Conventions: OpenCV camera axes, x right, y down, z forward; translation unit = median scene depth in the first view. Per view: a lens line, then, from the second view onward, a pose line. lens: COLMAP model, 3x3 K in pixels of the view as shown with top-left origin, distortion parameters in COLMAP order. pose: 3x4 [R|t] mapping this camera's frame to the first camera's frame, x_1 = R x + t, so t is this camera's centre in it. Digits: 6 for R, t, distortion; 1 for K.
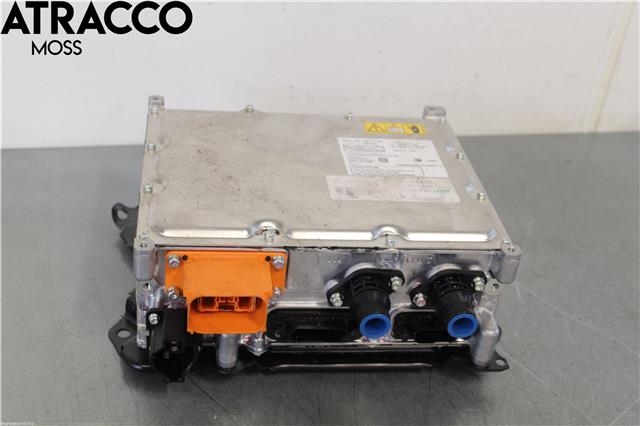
lens RADIAL K [[904.8, 0, 320.0], [0, 904.8, 213.0], [0, 0, 1]] dist [-0.021368, -0.002151]
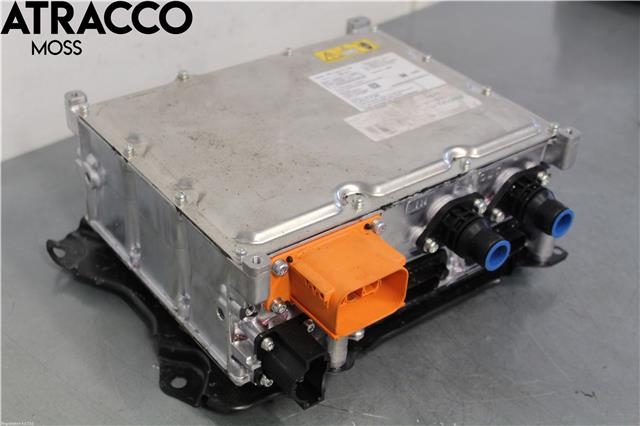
lens RADIAL K [[958.7, 0, 320.0], [0, 958.7, 213.0], [0, 0, 1]] dist [-0.005676, -0.015032]
pose [[0.857461, -0.331966, 0.393141, -0.414399], [0.302628, 0.943289, 0.136460, -0.091525], [-0.416146, 0.001966, 0.909296, 0.182074]]
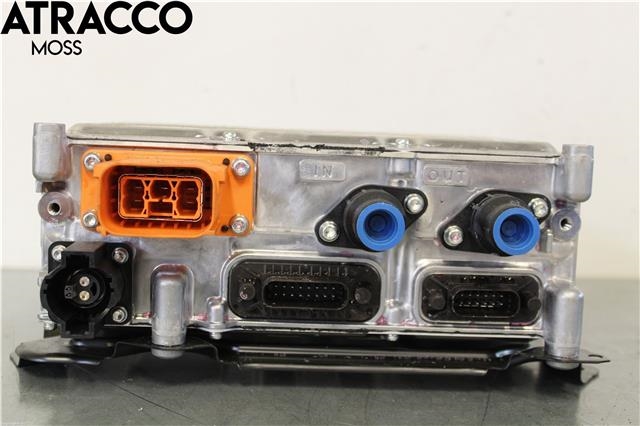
lens RADIAL K [[1022.2, 0, 320.0], [0, 1022.2, 213.0], [0, 0, 1]] dist [0.008069, 0.074009]
pose [[0.996341, -0.052177, -0.067690, 0.061727], [0.014447, 0.883437, -0.468327, 0.424215], [0.084235, 0.465636, 0.880958, 0.302372]]
